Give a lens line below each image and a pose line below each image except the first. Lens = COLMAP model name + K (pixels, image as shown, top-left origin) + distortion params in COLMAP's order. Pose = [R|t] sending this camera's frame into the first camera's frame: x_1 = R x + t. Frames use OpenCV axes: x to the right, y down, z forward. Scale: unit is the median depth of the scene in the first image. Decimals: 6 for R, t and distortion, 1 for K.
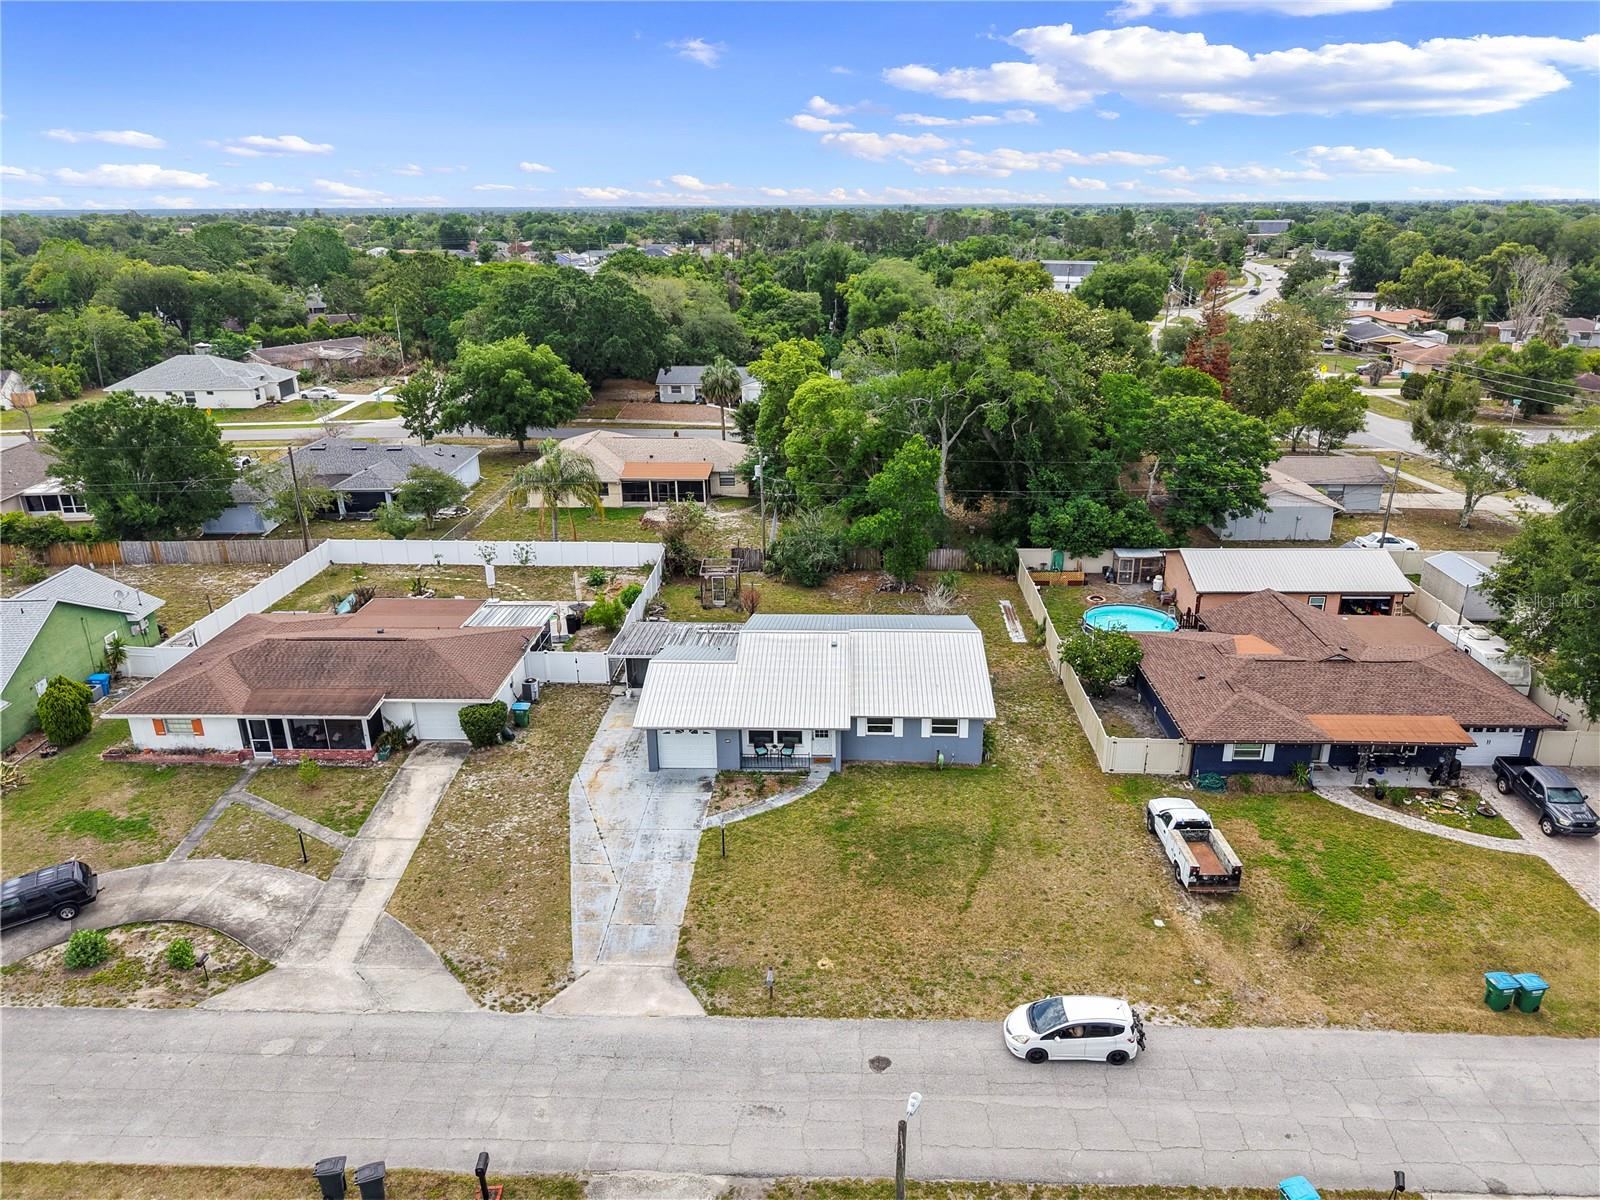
lens RADIAL K [[1067.4, 0, 814.4], [0, 1067.4, 609.0], [0, 0, 1]] dist [0.018305, -0.023169]
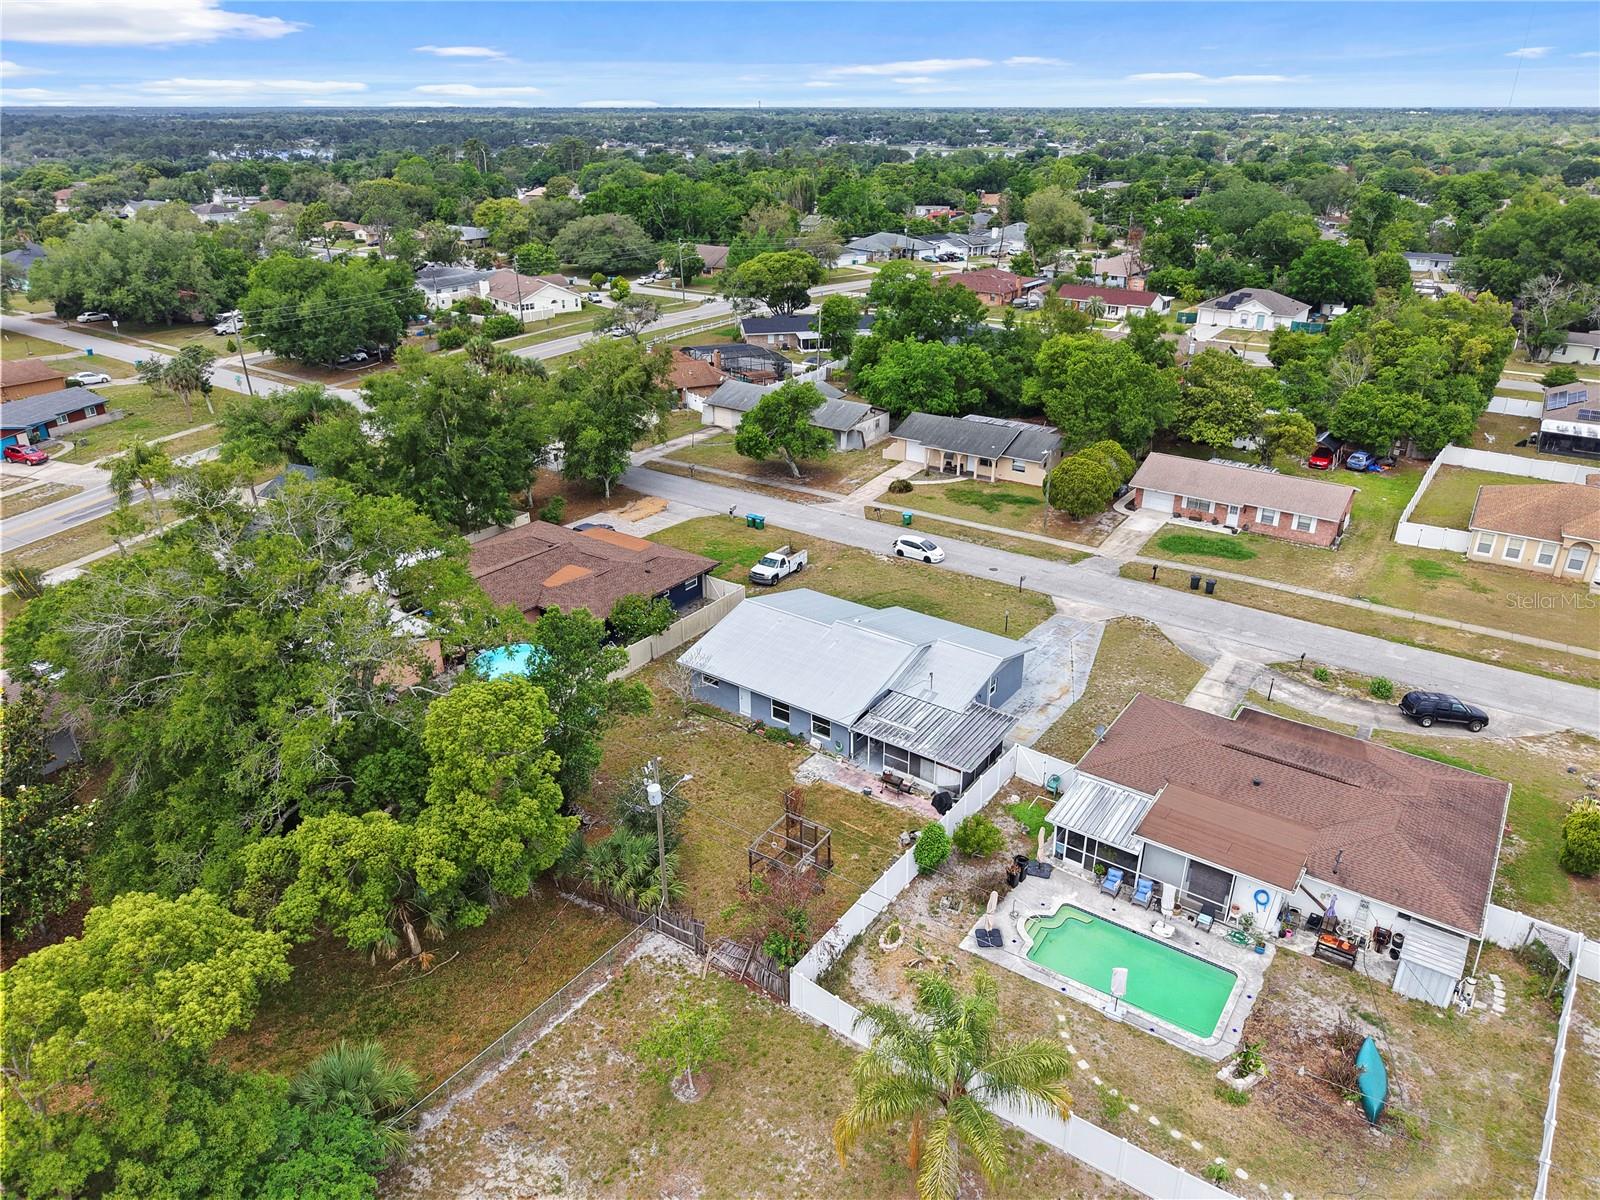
lens RADIAL K [[1067.4, 0, 797.1], [0, 1067.4, 596.7], [0, 0, 1]] dist [0.018305, -0.023169]
pose [[-0.827156, -0.225868, 0.514584, -0.585107], [0.207068, 0.728752, 0.652720, -0.855950], [-0.522433, 0.646455, -0.556021, 1.821102]]
